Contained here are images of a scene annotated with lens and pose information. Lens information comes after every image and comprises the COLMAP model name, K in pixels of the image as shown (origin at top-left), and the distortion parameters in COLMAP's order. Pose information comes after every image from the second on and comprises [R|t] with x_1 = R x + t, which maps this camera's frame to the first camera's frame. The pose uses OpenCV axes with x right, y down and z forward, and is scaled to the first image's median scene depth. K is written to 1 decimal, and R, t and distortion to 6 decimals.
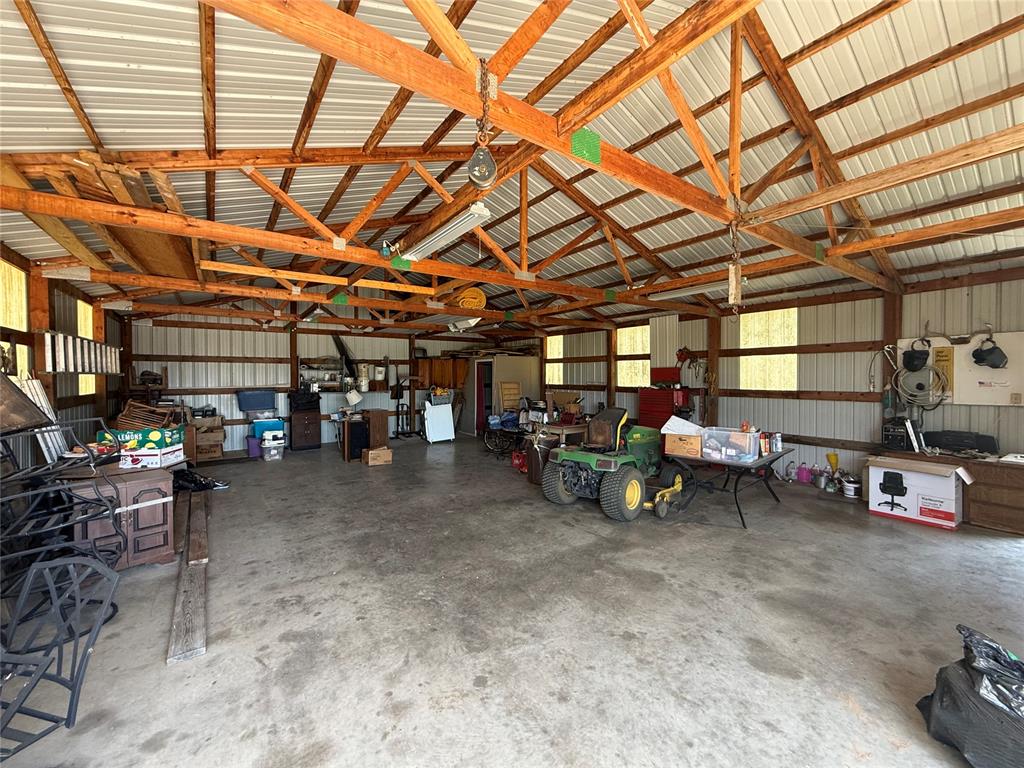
lens RADIAL K [[408.2, 0, 510.8], [0, 408.2, 381.5], [0, 0, 1]] dist [0.000196, 0.000062]
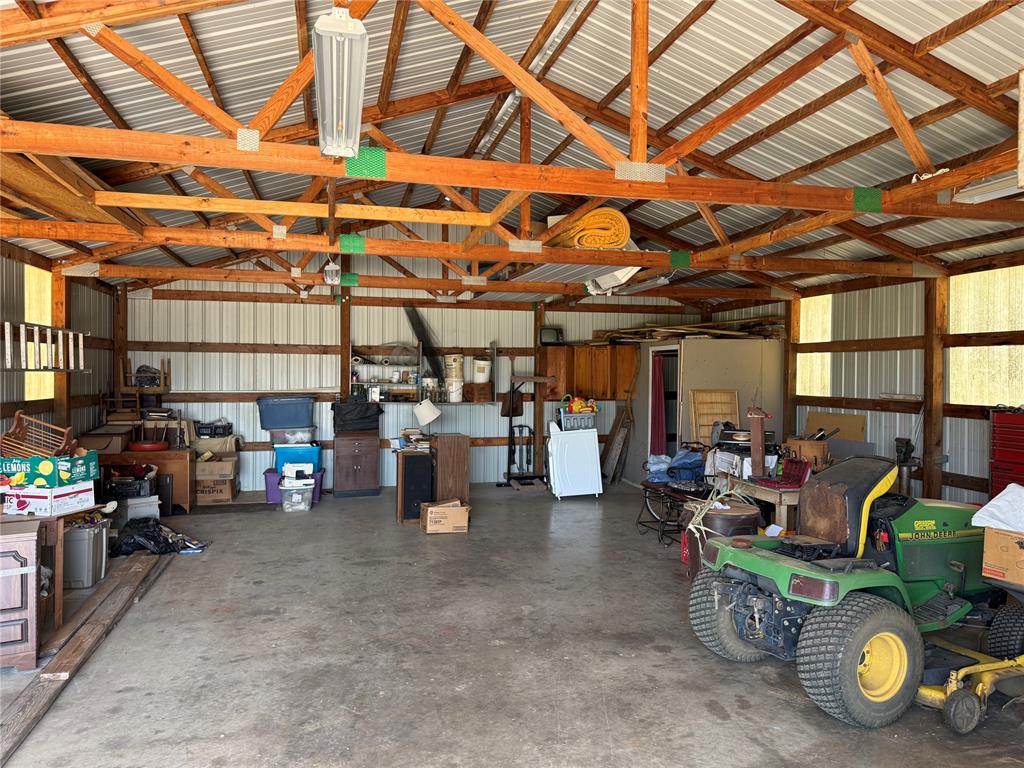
lens RADIAL K [[720.2, 0, 512.0], [0, 720.2, 384.0], [0, 0, 1]] dist [0.076995, -0.095262]
pose [[0.934355, 0.013147, -0.356100, 0.099480], [-0.013521, 0.999908, 0.001437, -0.004812], [0.356086, 0.003472, 0.934447, 0.076926]]
